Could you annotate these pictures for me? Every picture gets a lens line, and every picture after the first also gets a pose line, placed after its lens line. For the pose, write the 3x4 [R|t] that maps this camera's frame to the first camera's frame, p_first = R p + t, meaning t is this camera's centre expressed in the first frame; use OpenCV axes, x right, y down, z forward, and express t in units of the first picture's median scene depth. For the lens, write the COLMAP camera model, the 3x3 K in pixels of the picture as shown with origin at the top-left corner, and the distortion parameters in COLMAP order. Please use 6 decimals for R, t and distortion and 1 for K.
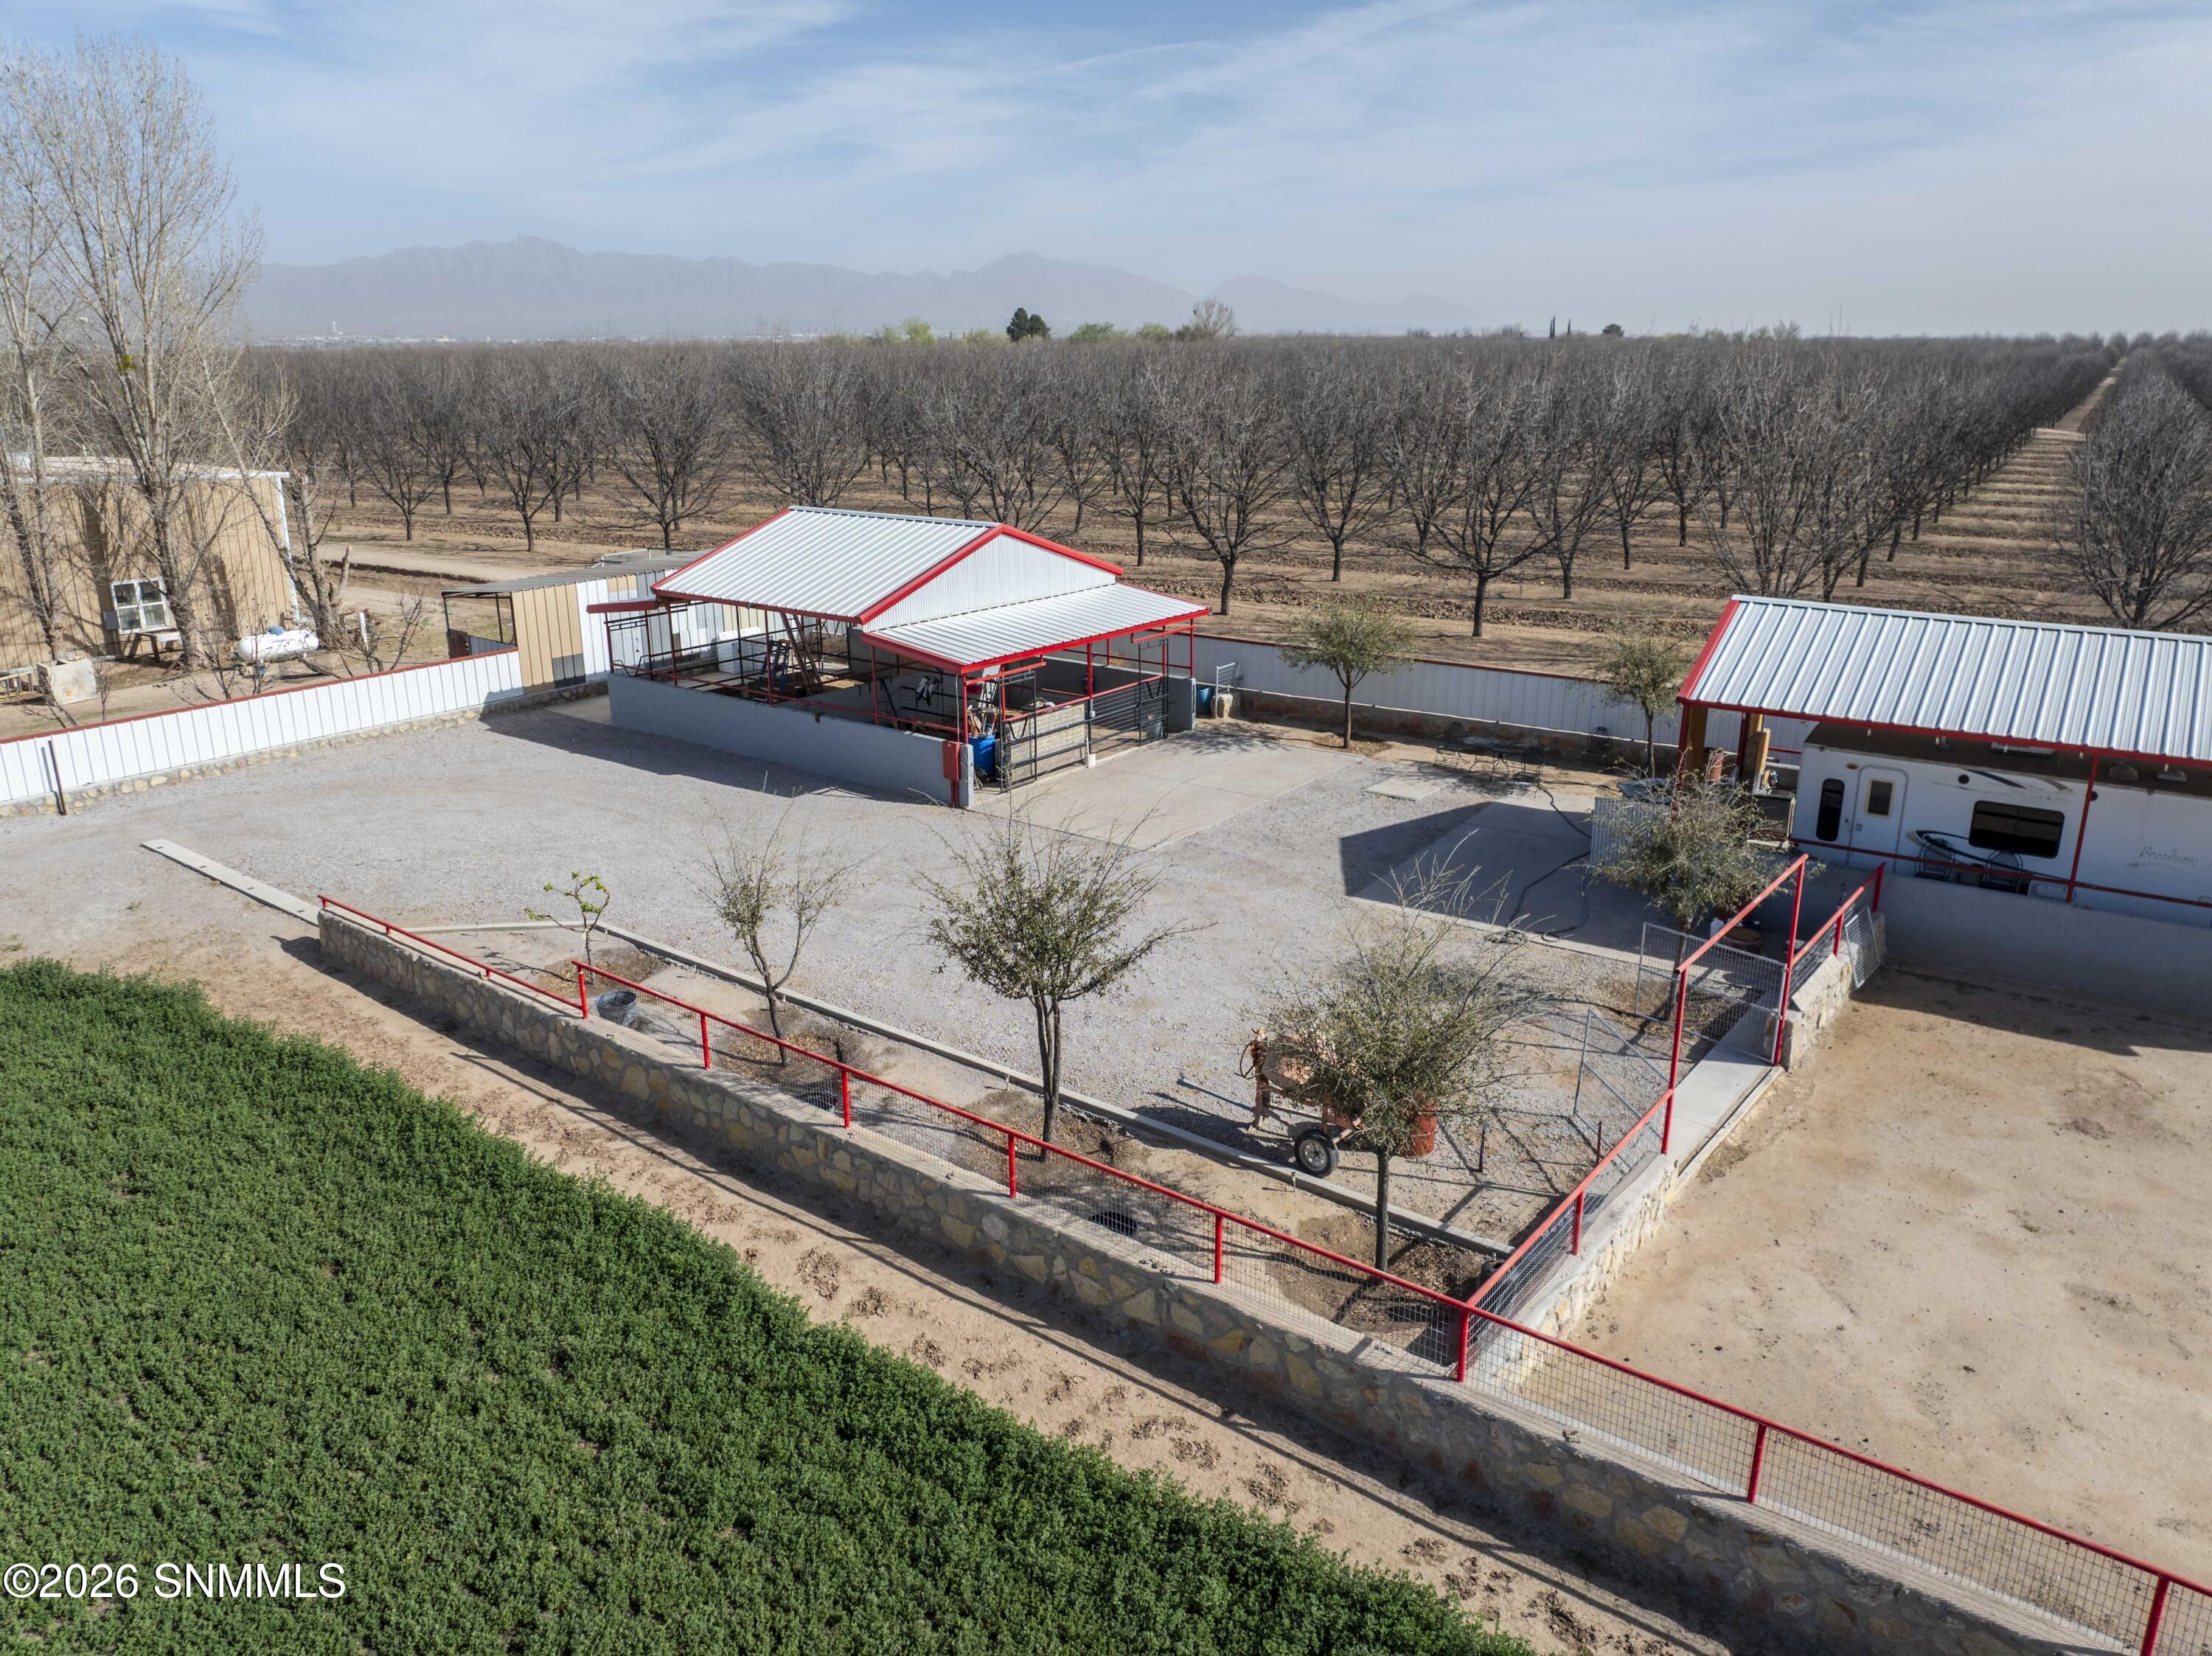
lens RADIAL K [[1557.4, 0, 1113.8], [0, 1557.4, 824.4], [0, 0, 1]] dist [-0.044350, 0.012097]
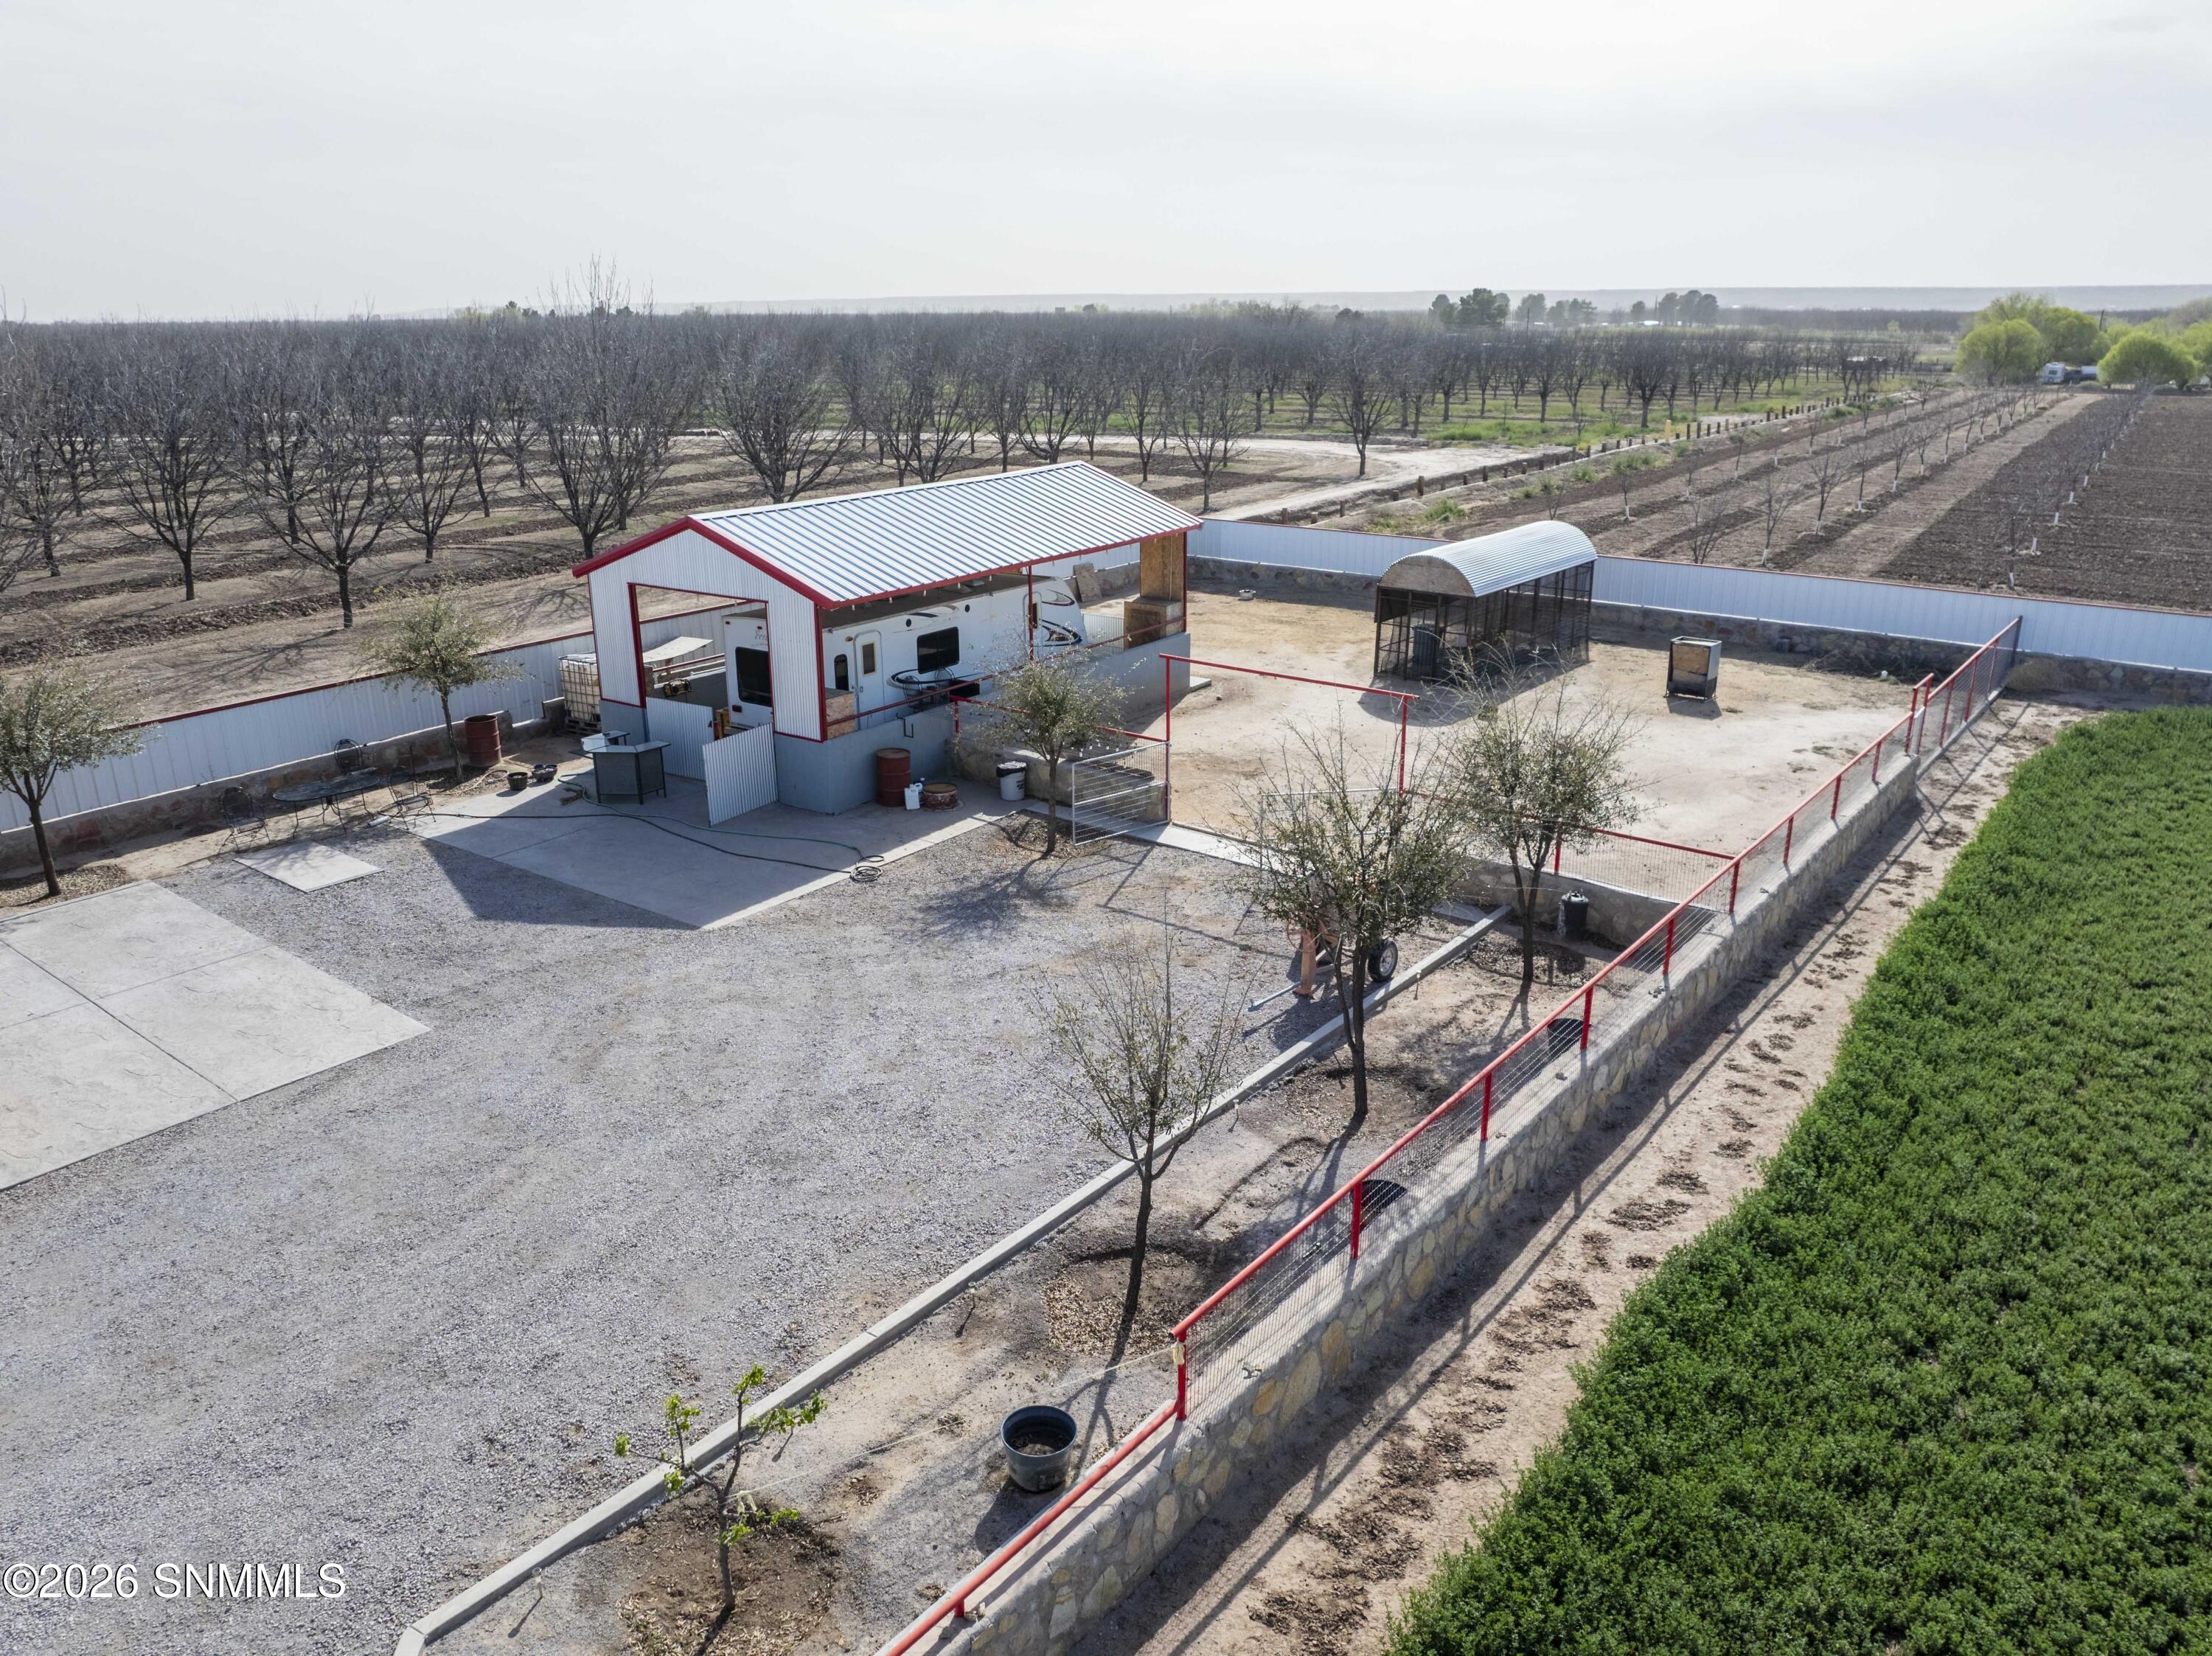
lens RADIAL K [[1557.4, 0, 1113.8], [0, 1557.4, 824.4], [0, 0, 1]] dist [-0.044350, 0.012097]
pose [[0.010894, -0.307910, 0.951353, -0.667831], [0.300461, 0.908451, 0.290584, -0.193263], [-0.953732, 0.282679, 0.102412, 0.761330]]
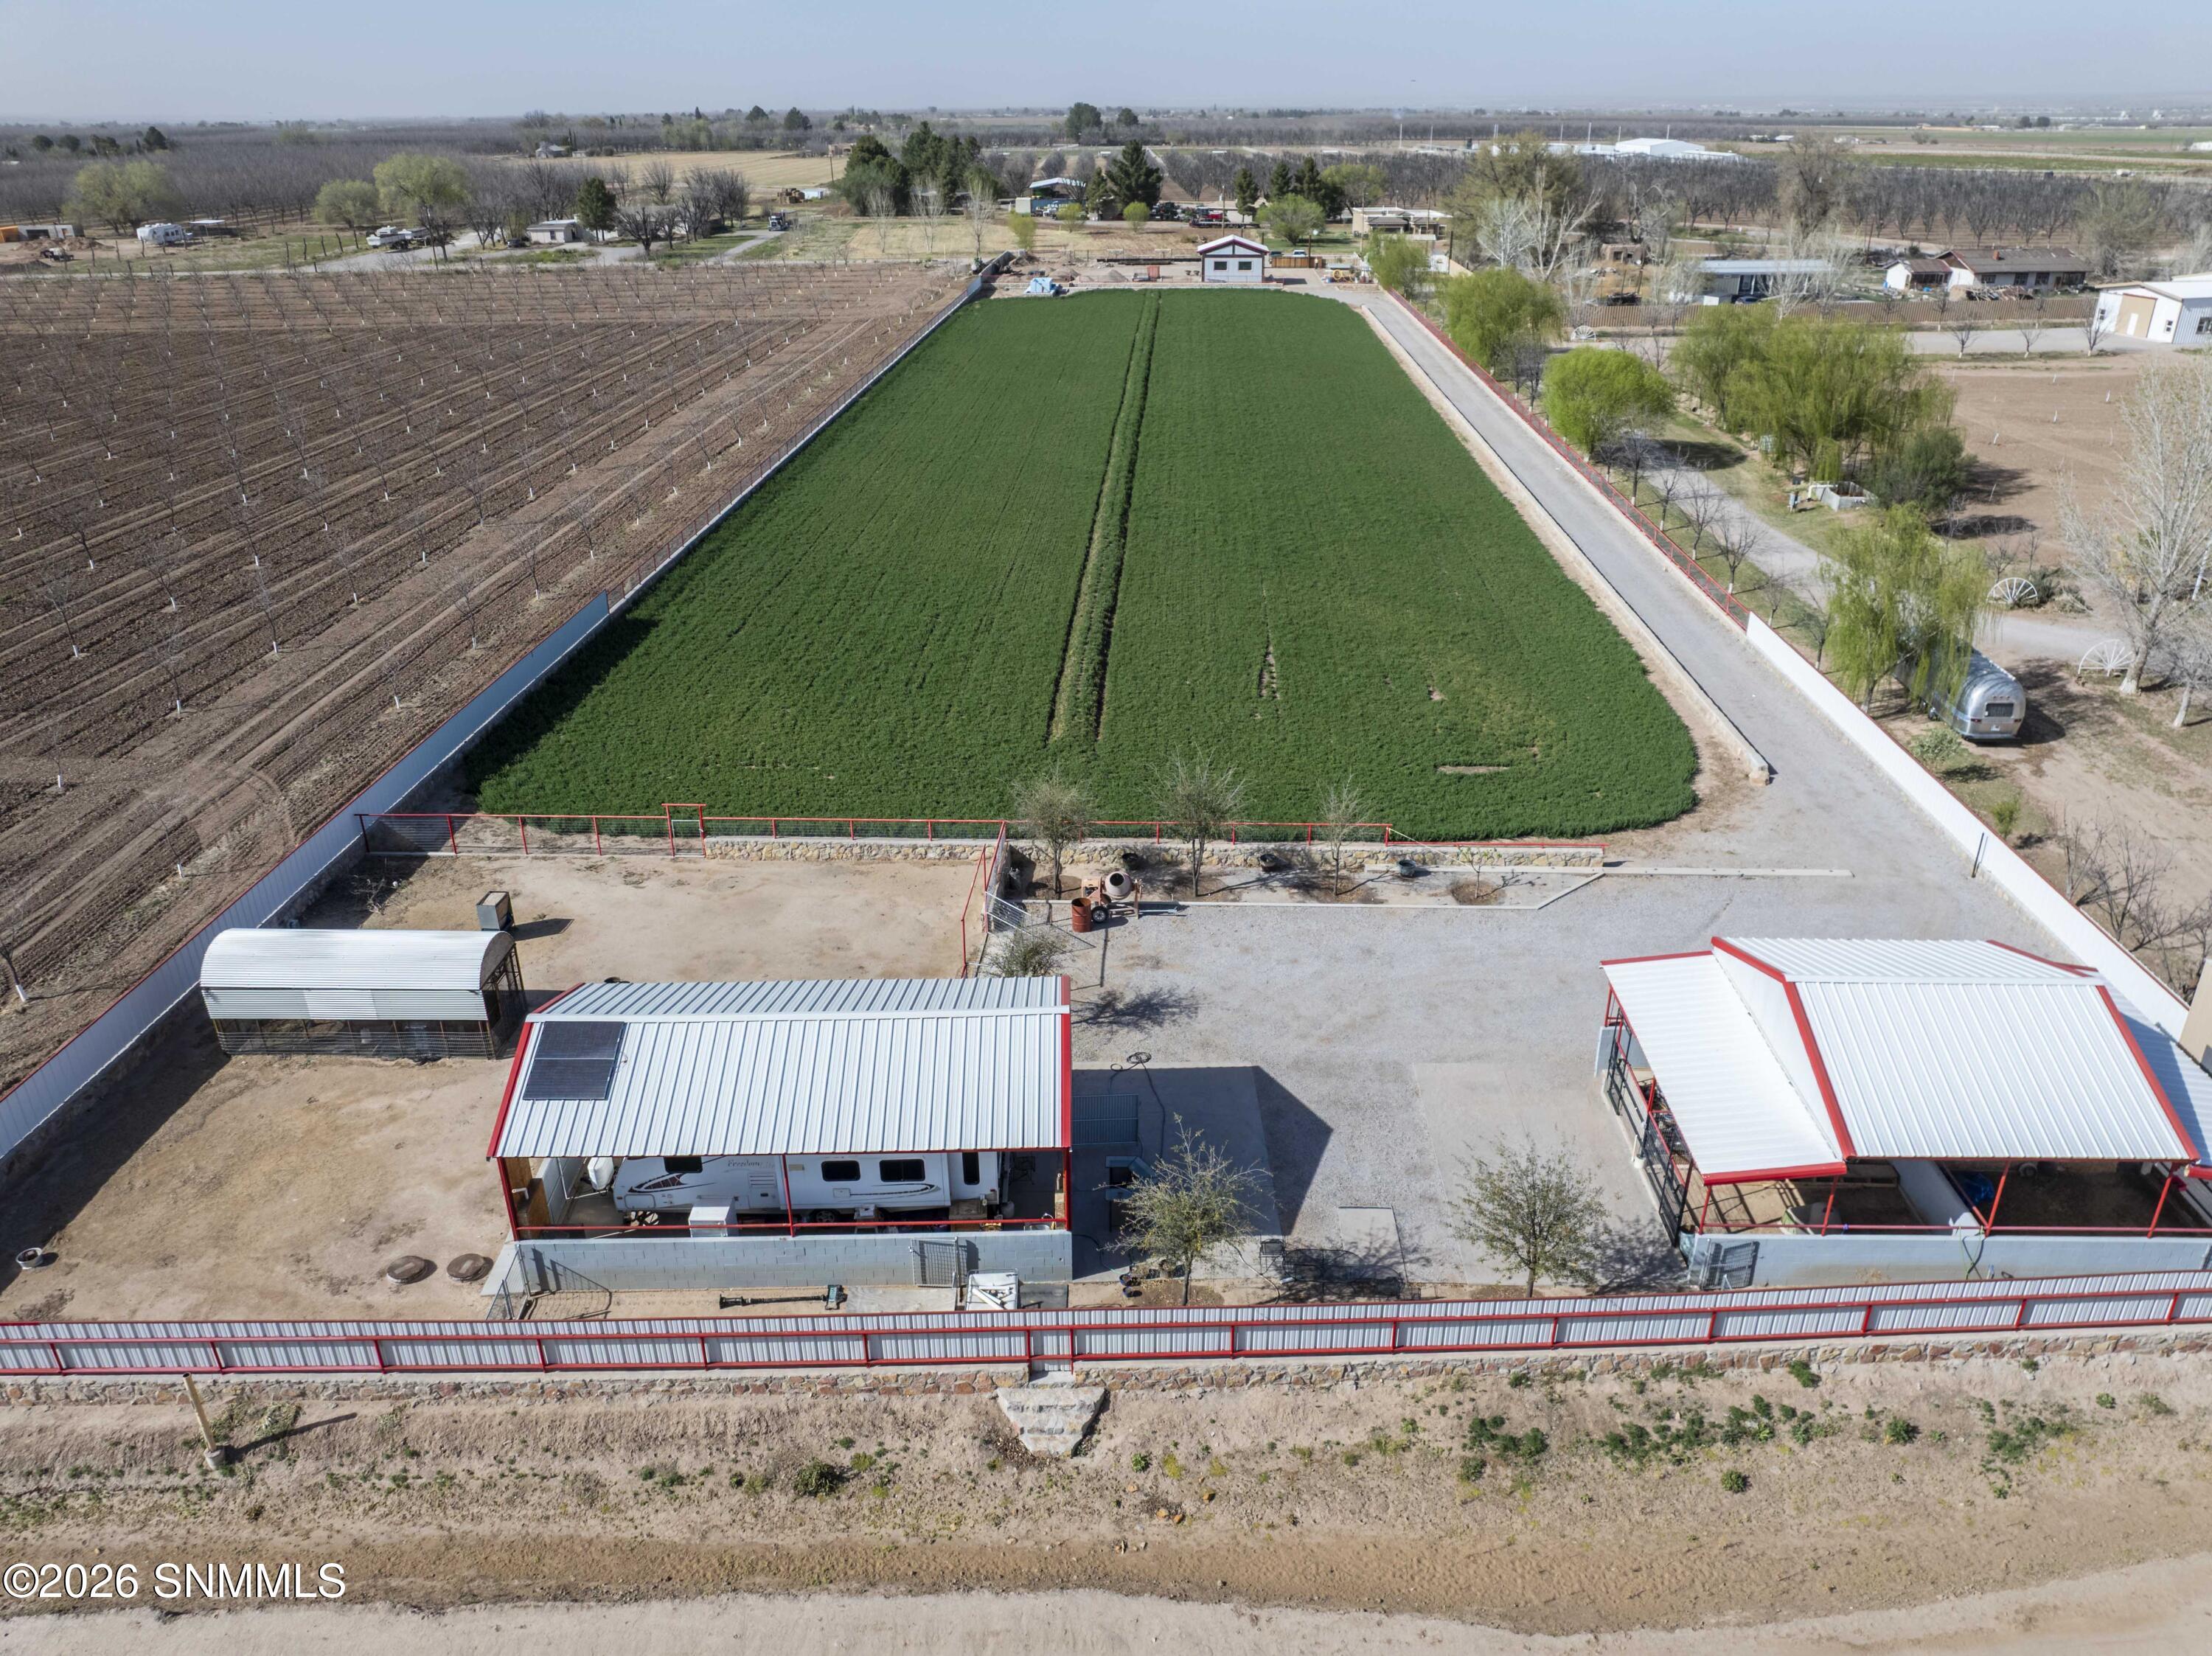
lens RADIAL K [[1557.4, 0, 1113.8], [0, 1557.4, 824.4], [0, 0, 1]] dist [-0.044350, 0.012097]
pose [[-0.790470, 0.263004, -0.553160, 1.122873], [-0.176419, 0.767080, 0.616818, -1.112200], [0.586543, 0.585165, -0.559955, 1.771575]]
